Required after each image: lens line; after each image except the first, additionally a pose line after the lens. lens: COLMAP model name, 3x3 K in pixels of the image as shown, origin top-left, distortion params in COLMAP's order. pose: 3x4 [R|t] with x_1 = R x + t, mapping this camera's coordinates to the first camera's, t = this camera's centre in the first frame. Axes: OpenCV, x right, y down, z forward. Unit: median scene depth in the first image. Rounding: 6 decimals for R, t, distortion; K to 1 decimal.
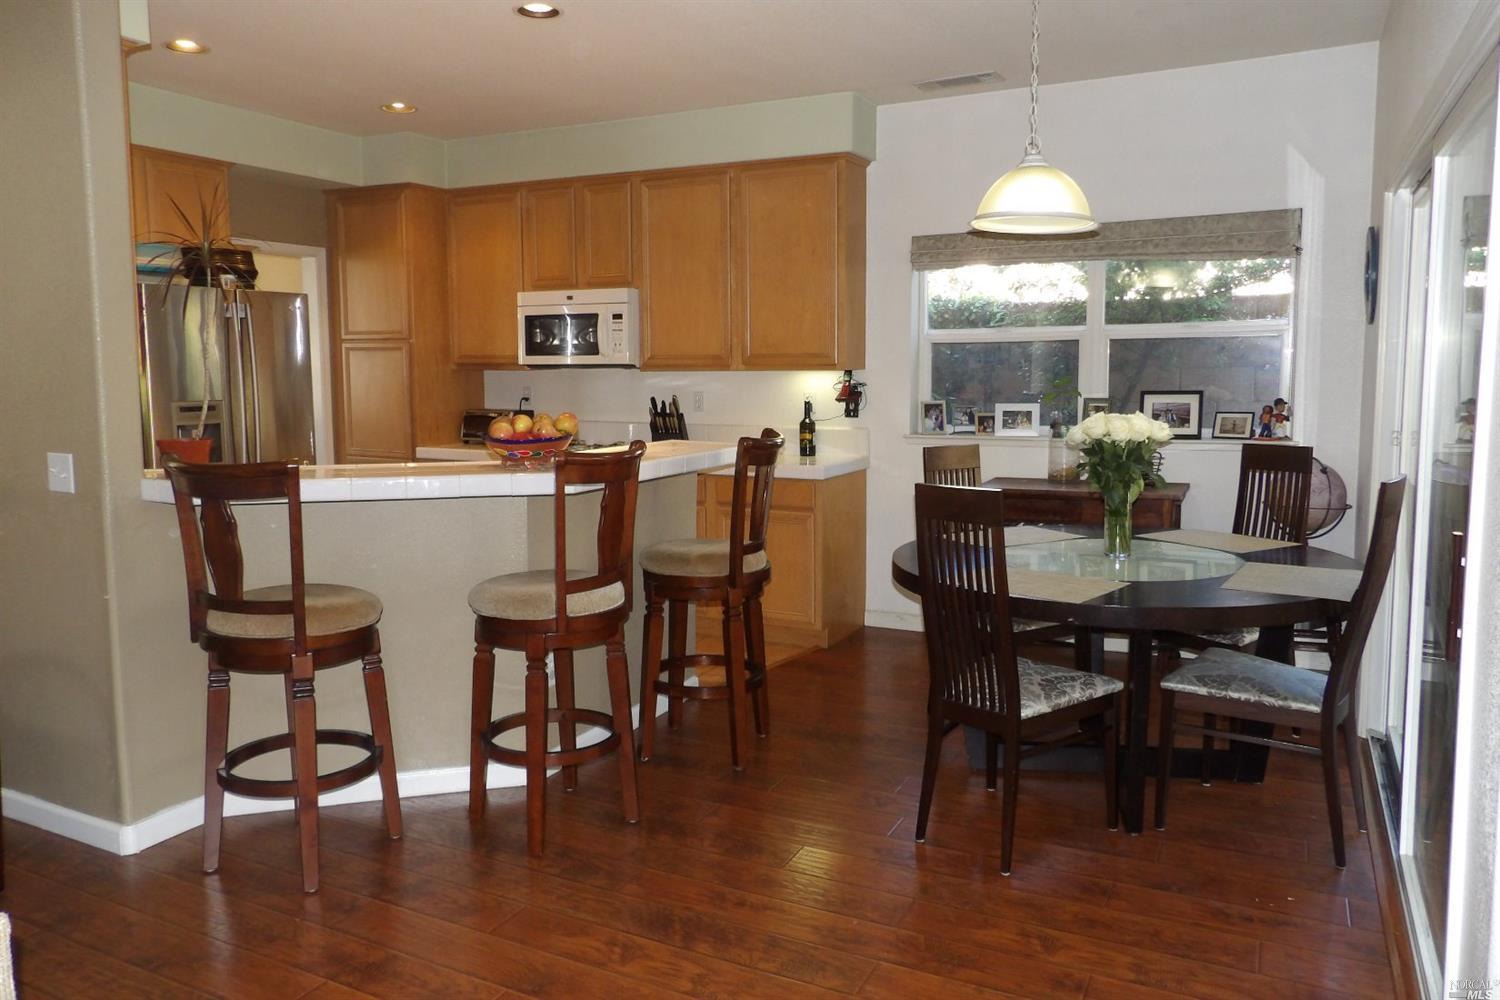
lens RADIAL K [[1061.1, 0, 752.2], [0, 1061.1, 483.3], [0, 0, 1]] dist [-0.046141, 0.033878]
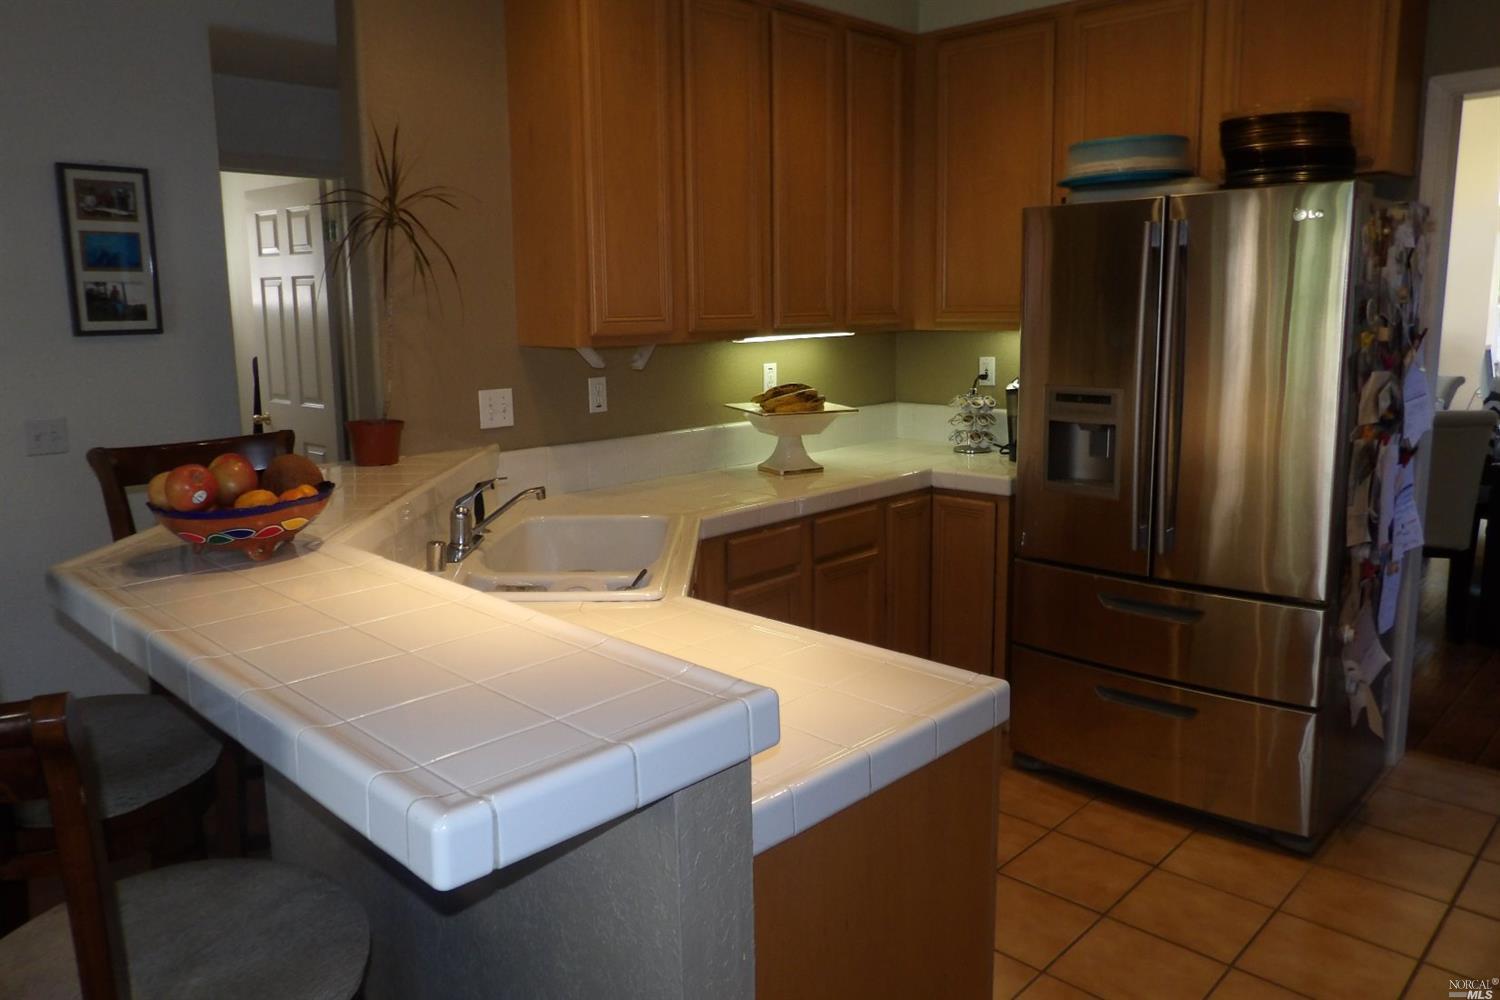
lens RADIAL K [[1078.4, 0, 752.4], [0, 1078.4, 478.0], [0, 0, 1]] dist [-0.034036, 0.039450]
pose [[-0.294318, 0.158514, -0.942470, 0.125526], [-0.086595, 0.977670, 0.191477, -0.111041], [0.951776, 0.137969, -0.274019, 0.839489]]
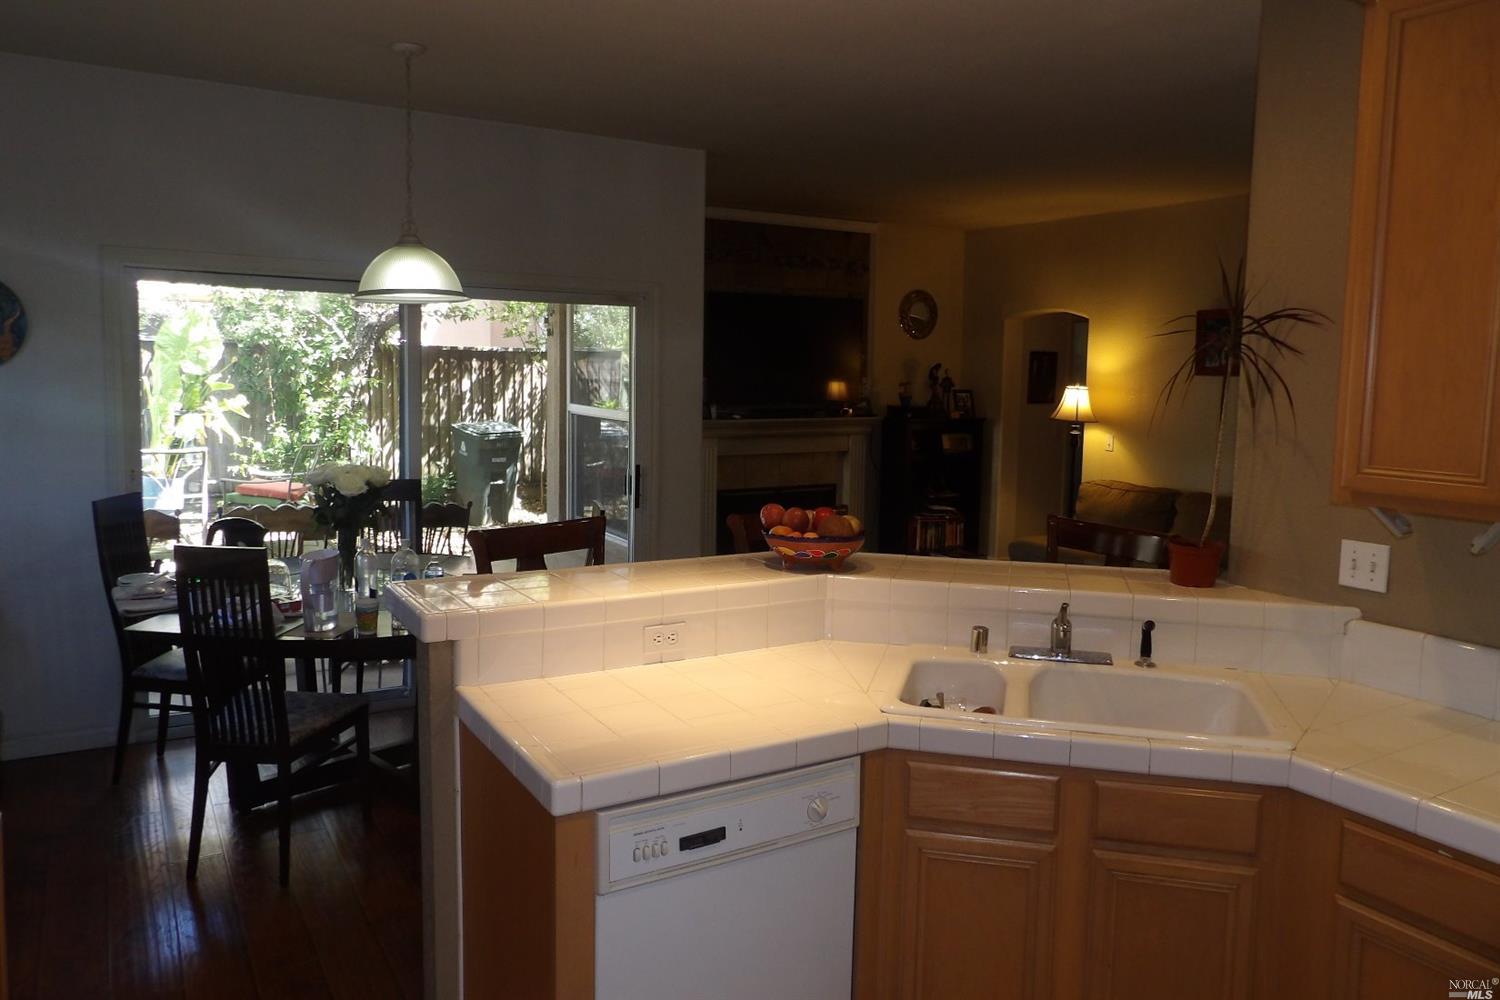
lens RADIAL K [[1078.4, 0, 752.4], [0, 1078.4, 478.0], [0, 0, 1]] dist [-0.034036, 0.039450]
pose [[-0.847751, -0.070988, 0.525622, -0.387610], [0.038115, 0.980287, 0.193867, -0.160870], [-0.529023, 0.184385, -0.828334, 1.056713]]
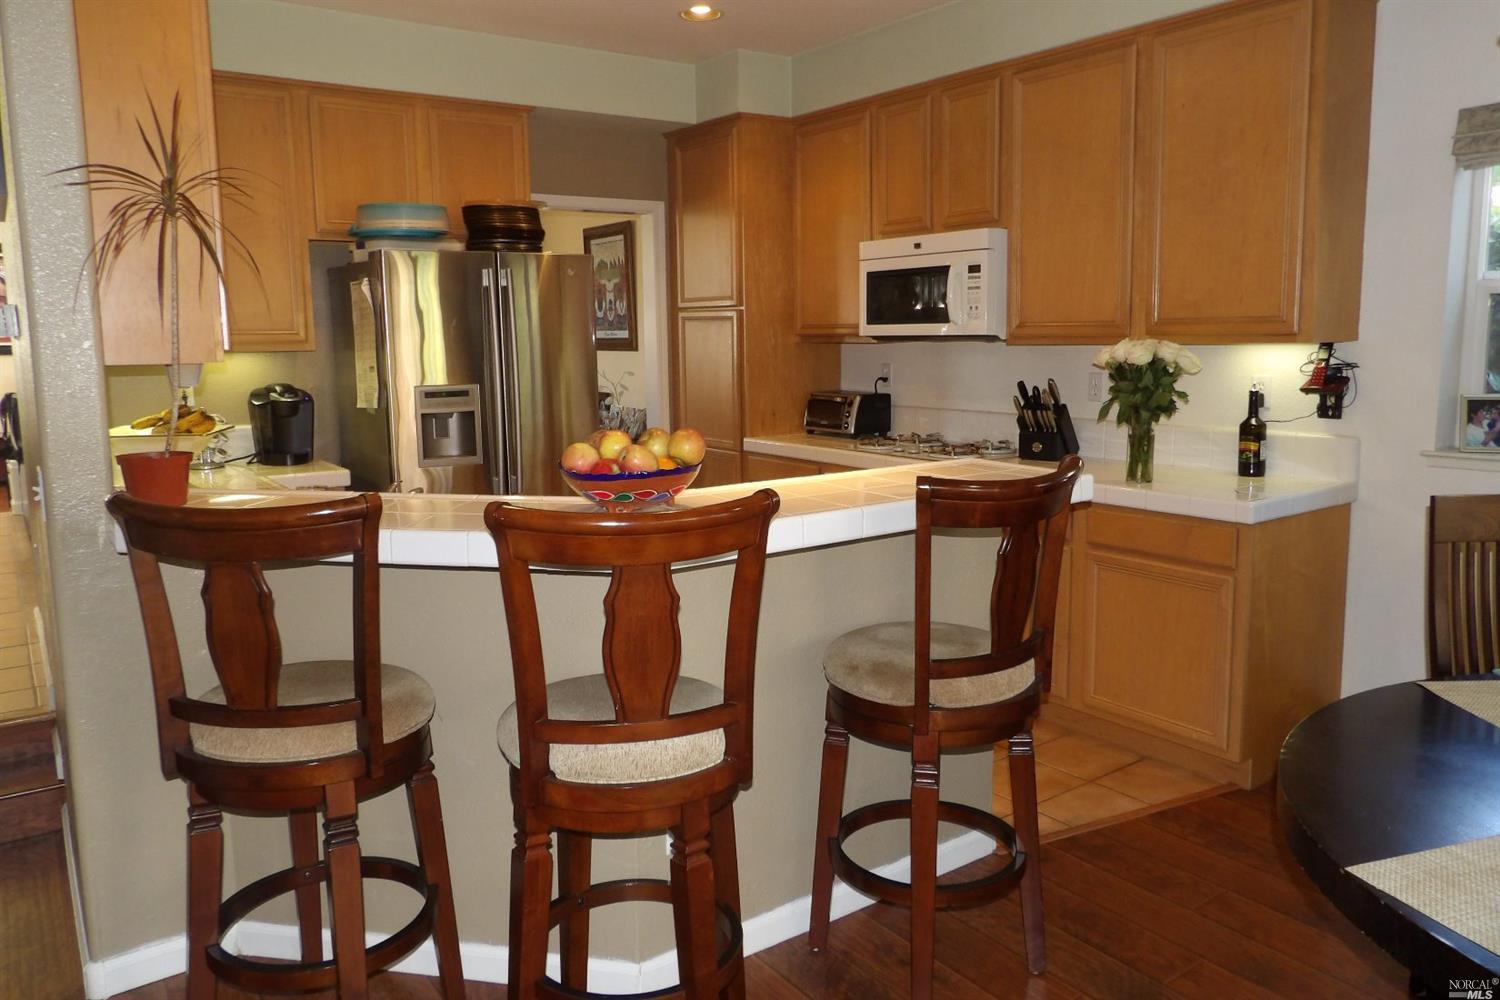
lens RADIAL K [[1078.4, 0, 752.4], [0, 1078.4, 478.0], [0, 0, 1]] dist [-0.034036, 0.039450]
pose [[0.880579, 0.050720, -0.471177, 0.093121], [-0.037094, 0.998583, 0.038167, -0.038614], [0.472445, -0.016131, 0.881212, 0.287405]]
